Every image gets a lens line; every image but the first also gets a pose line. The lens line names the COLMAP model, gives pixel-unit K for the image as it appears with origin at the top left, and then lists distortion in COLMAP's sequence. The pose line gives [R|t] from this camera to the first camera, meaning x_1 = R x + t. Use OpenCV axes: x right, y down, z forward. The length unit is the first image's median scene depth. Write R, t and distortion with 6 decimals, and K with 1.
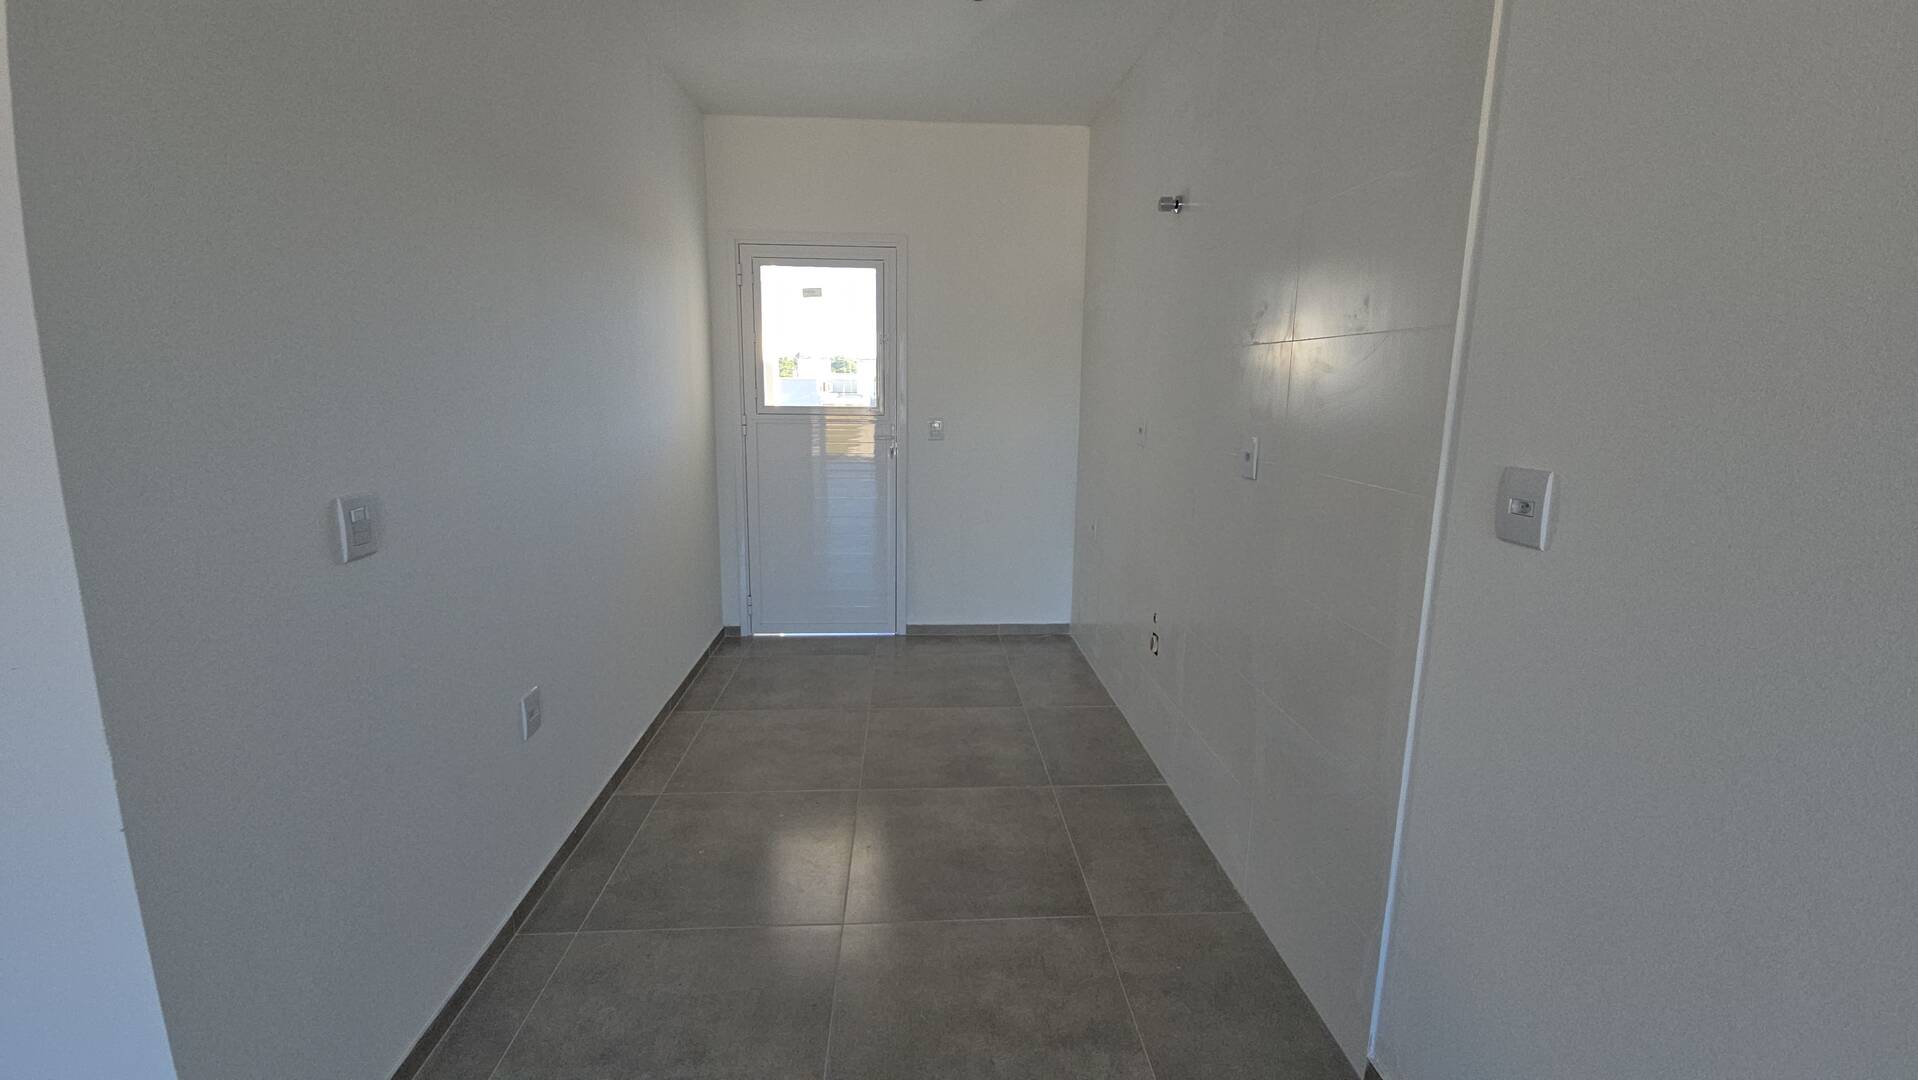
lens RADIAL K [[776.6, 0, 946.9], [0, 776.6, 523.3], [0, 0, 1]] dist [0.005337, -0.006312]
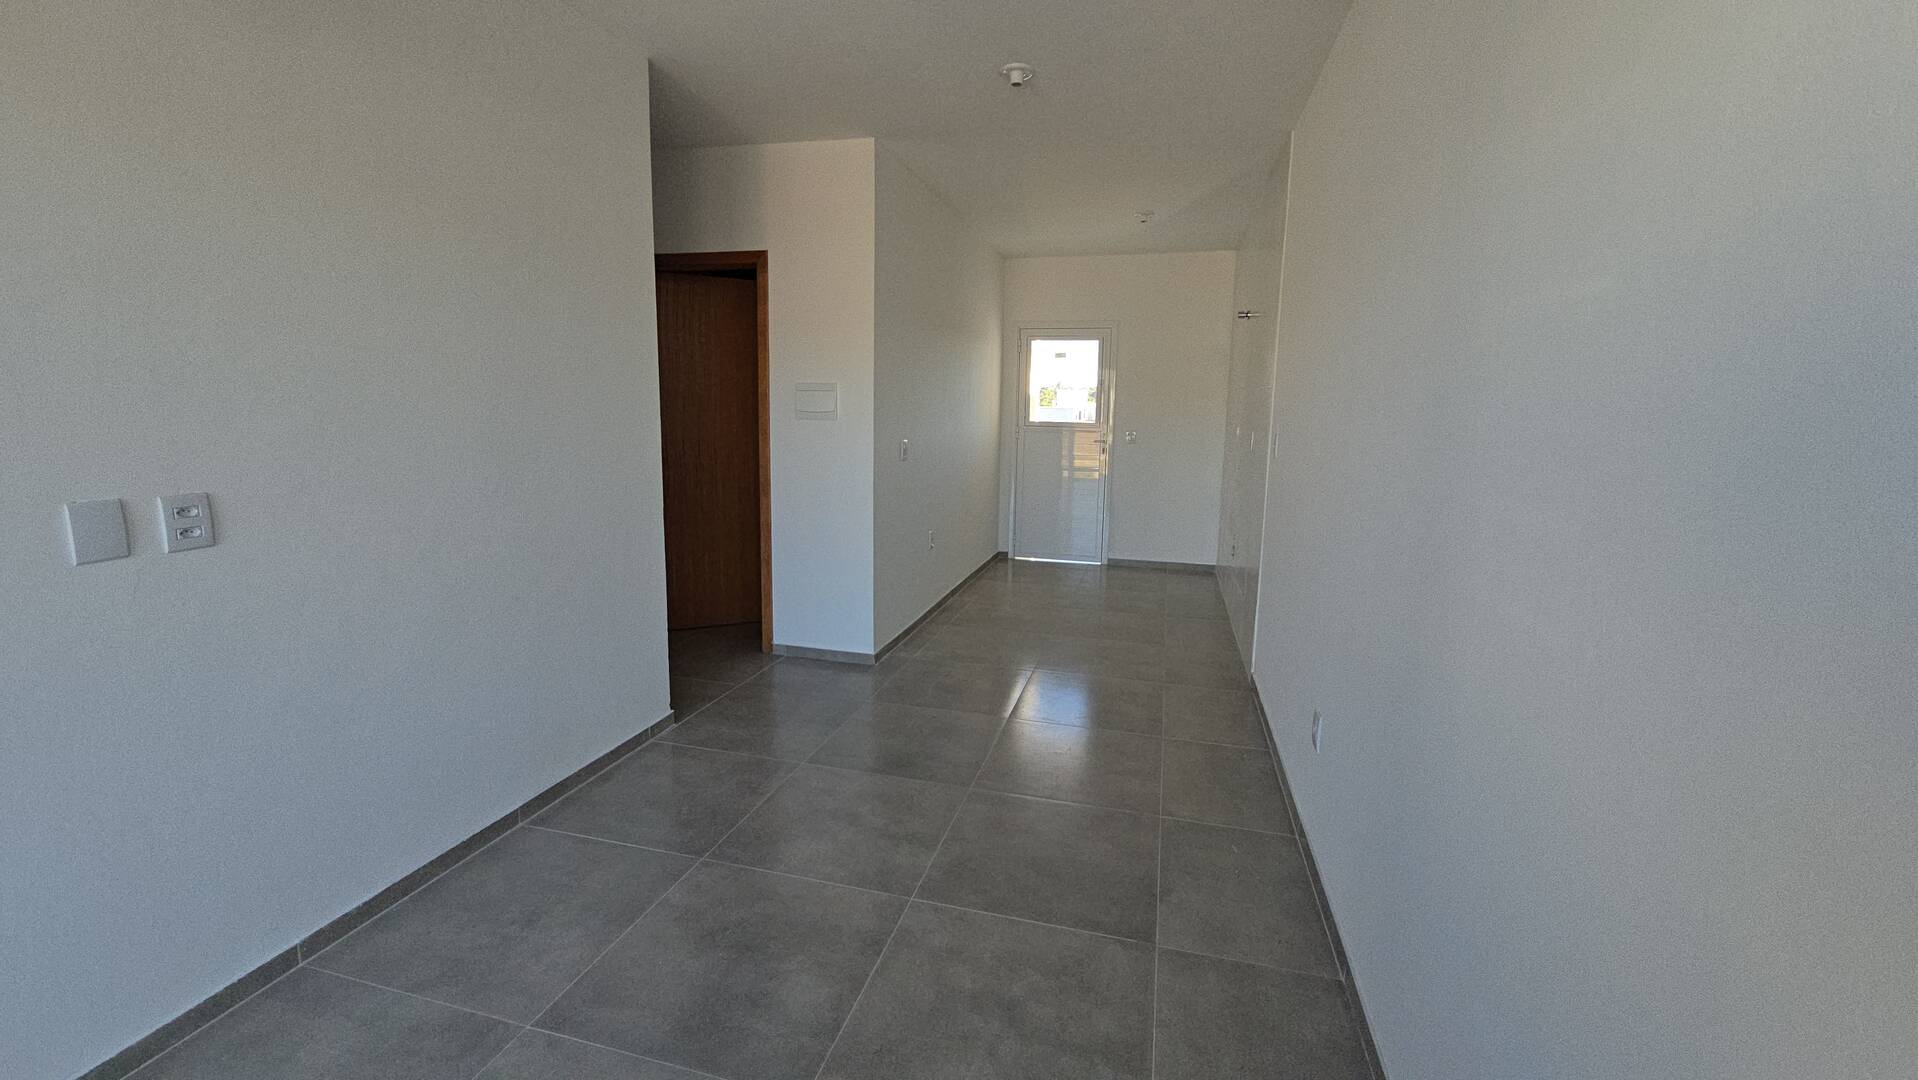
lens RADIAL K [[776.6, 0, 948.0], [0, 776.6, 531.8], [0, 0, 1]] dist [0.005337, -0.006312]
pose [[0.939330, 0.057169, -0.338216, 0.179087], [-0.059588, 0.998218, 0.003238, 0.091699], [0.337798, 0.017112, 0.941063, -0.629950]]
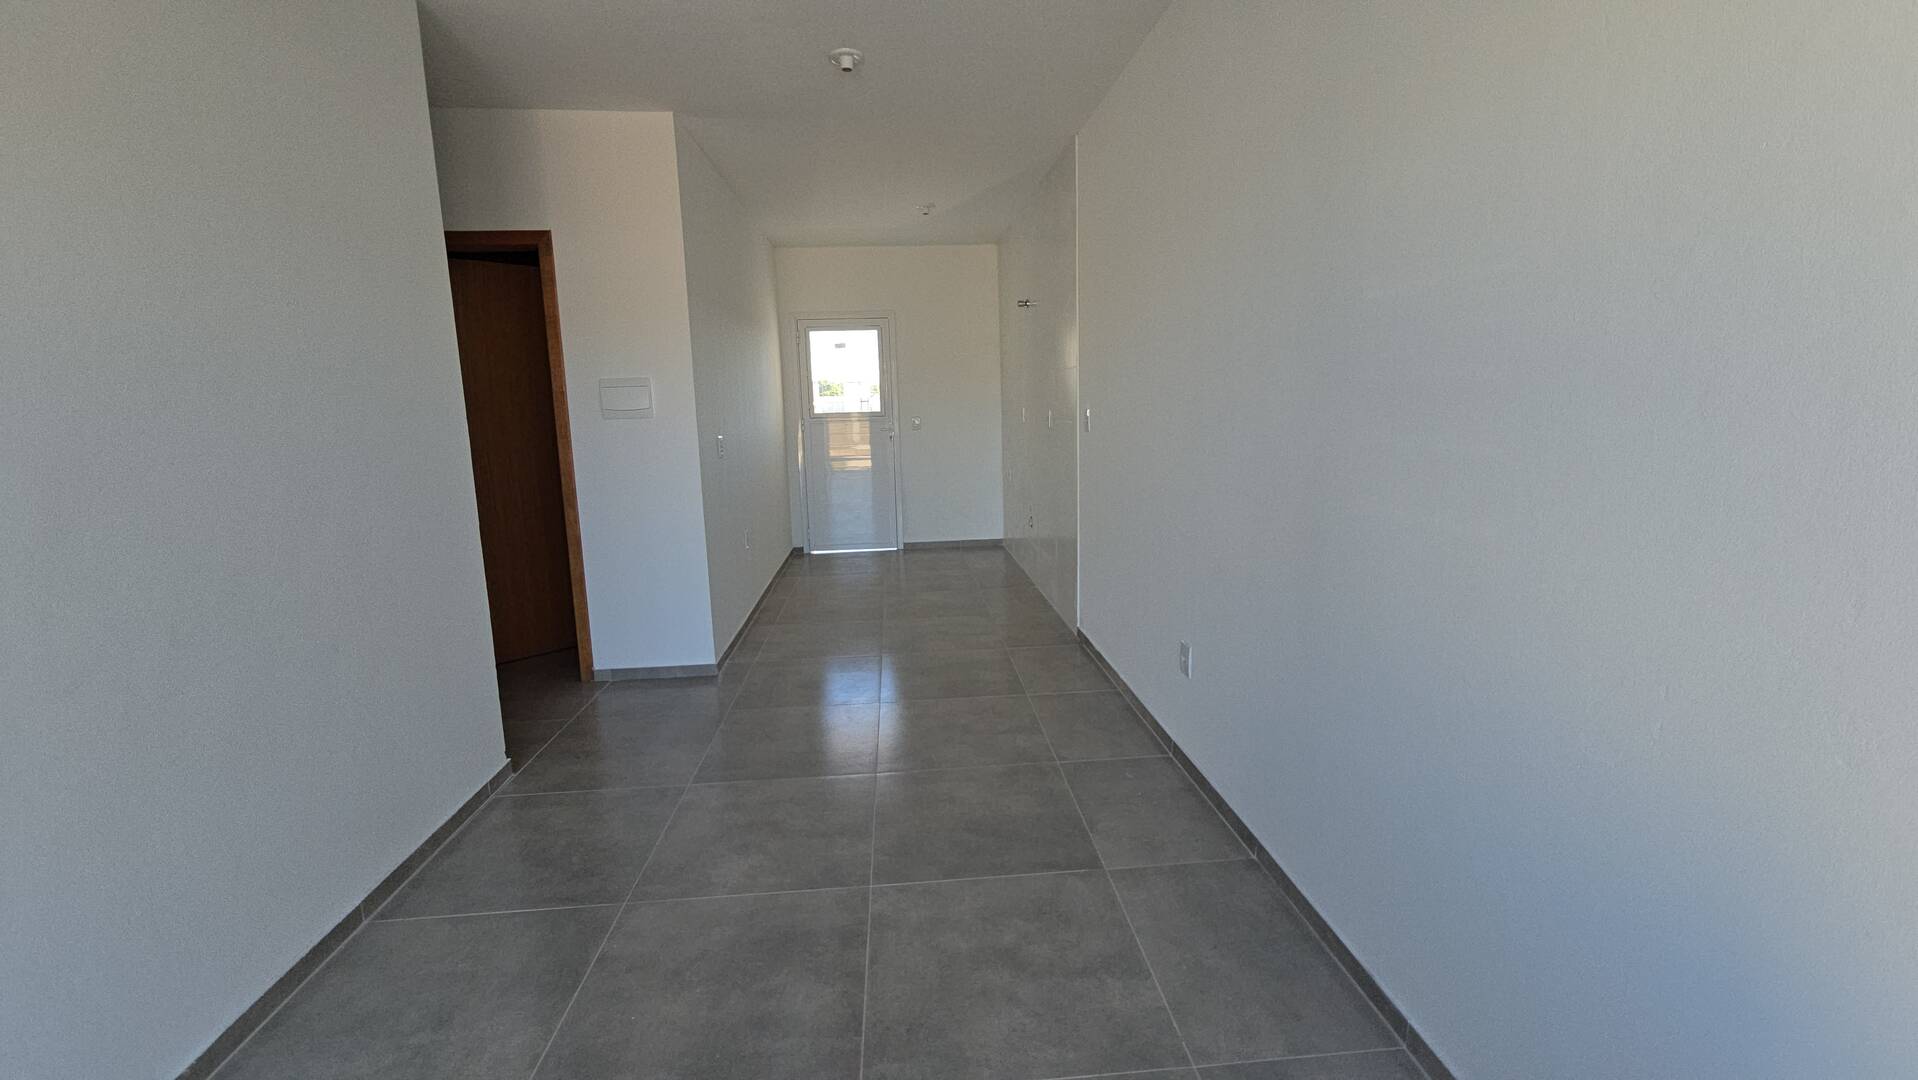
lens RADIAL K [[776.6, 0, 955.8], [0, 776.6, 534.6], [0, 0, 1]] dist [0.005337, -0.006312]
pose [[0.999251, -0.037483, -0.009630, 0.075428], [0.037584, 0.999238, 0.010519, 0.101216], [0.009229, -0.010874, 0.999898, -0.657178]]
